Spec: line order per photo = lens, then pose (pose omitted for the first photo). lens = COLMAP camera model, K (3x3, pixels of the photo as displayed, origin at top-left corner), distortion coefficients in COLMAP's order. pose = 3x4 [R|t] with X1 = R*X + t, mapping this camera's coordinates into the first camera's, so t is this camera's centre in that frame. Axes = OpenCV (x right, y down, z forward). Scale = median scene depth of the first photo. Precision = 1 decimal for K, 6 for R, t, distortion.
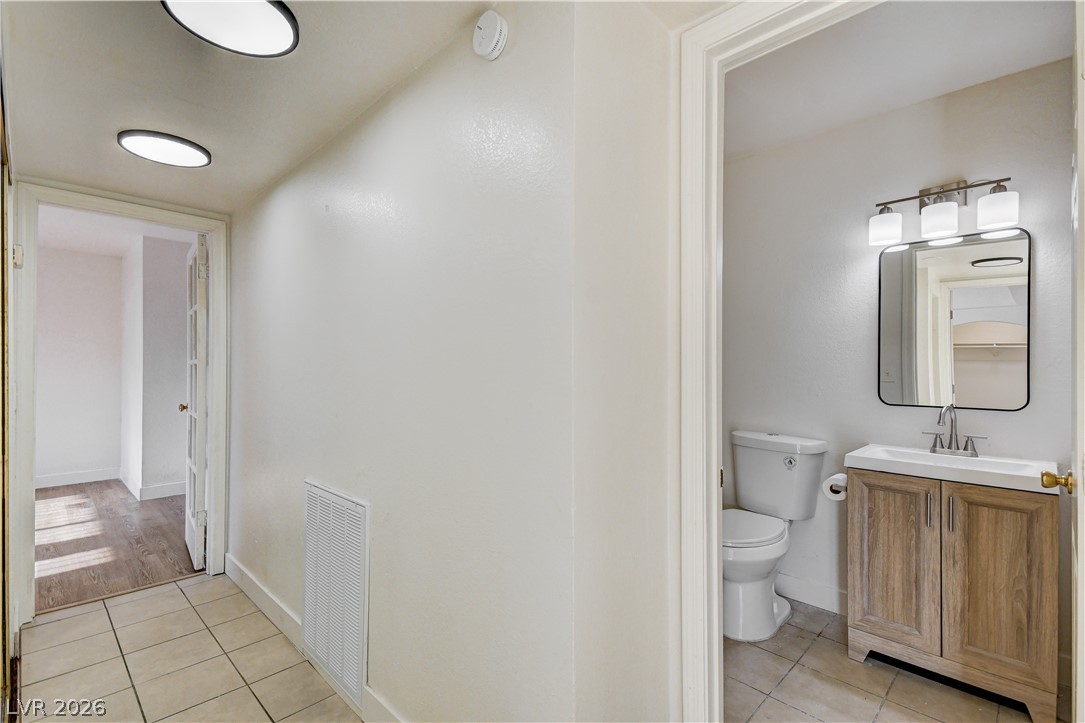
lens RADIAL K [[498.3, 0, 533.0], [0, 498.3, 363.3], [0, 0, 1]] dist [0.001729, -0.000345]
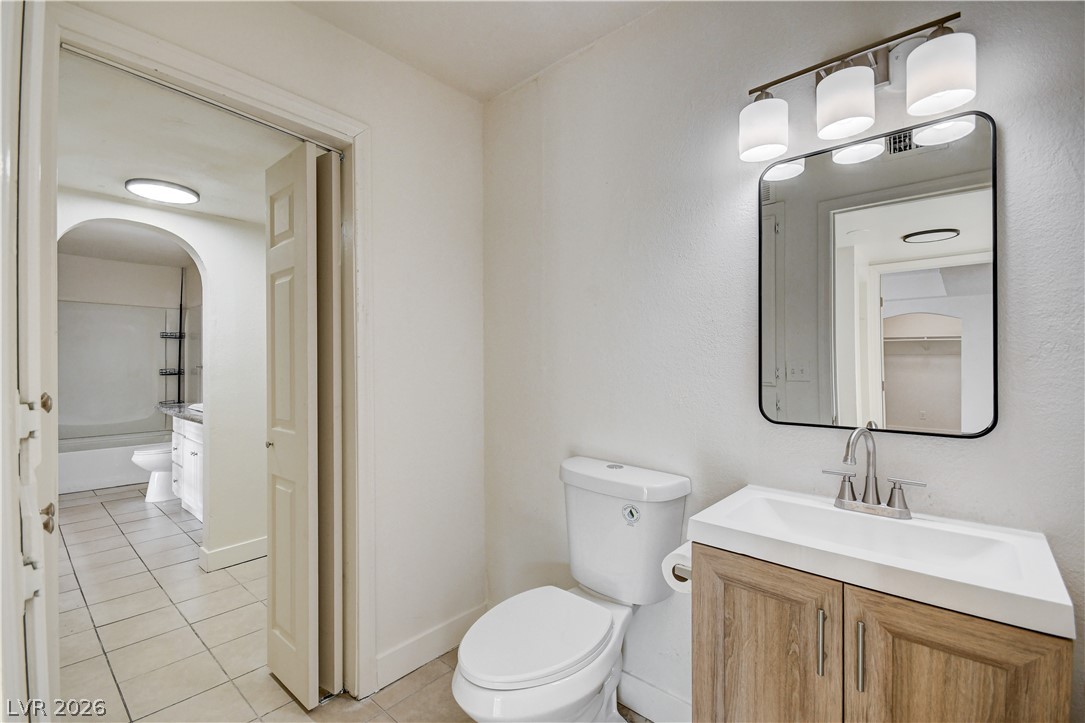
lens RADIAL K [[462.7, 0, 554.8], [0, 462.7, 362.1], [0, 0, 1]] dist [0.009704, -0.011422]
pose [[0.997033, -0.006002, 0.076735, 0.465930], [0.005999, 0.999982, 0.000264, 0.007237], [-0.076735, 0.000197, 0.997051, 0.524920]]
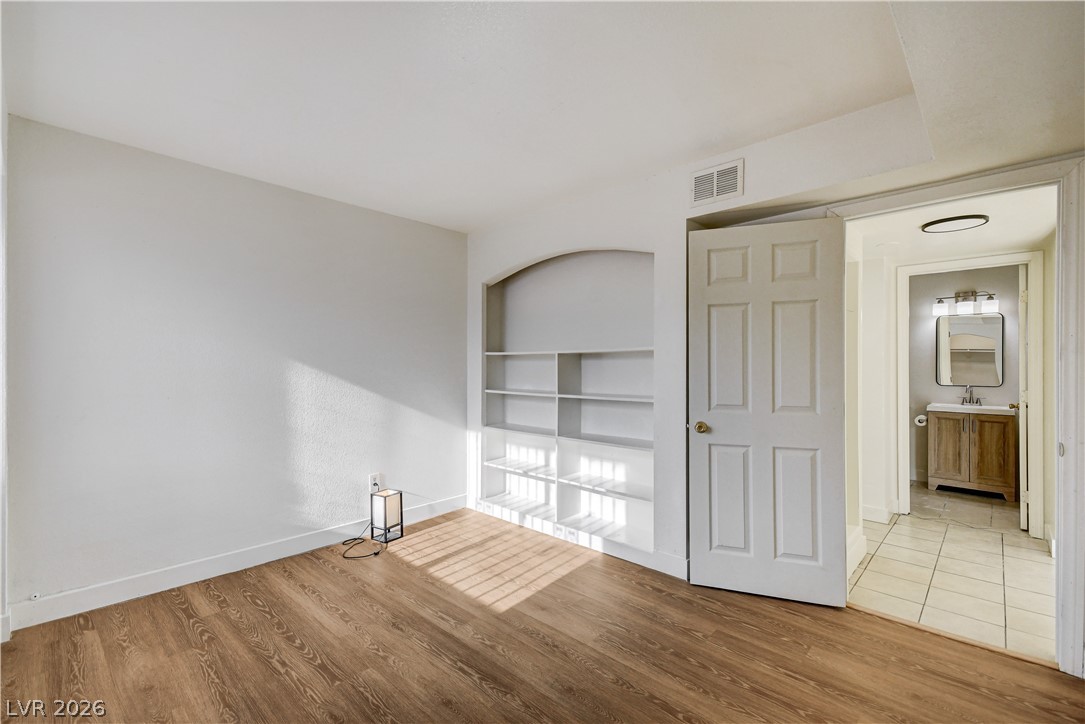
lens RADIAL K [[470.2, 0, 512.0], [0, 470.2, 364.0], [0, 0, 1]] dist [-0.009219, -0.000107]
pose [[0.999818, -0.009607, -0.016478, -1.417680], [0.009657, 0.999949, 0.003005, -0.047167], [0.016448, -0.003164, 0.999860, -1.362748]]
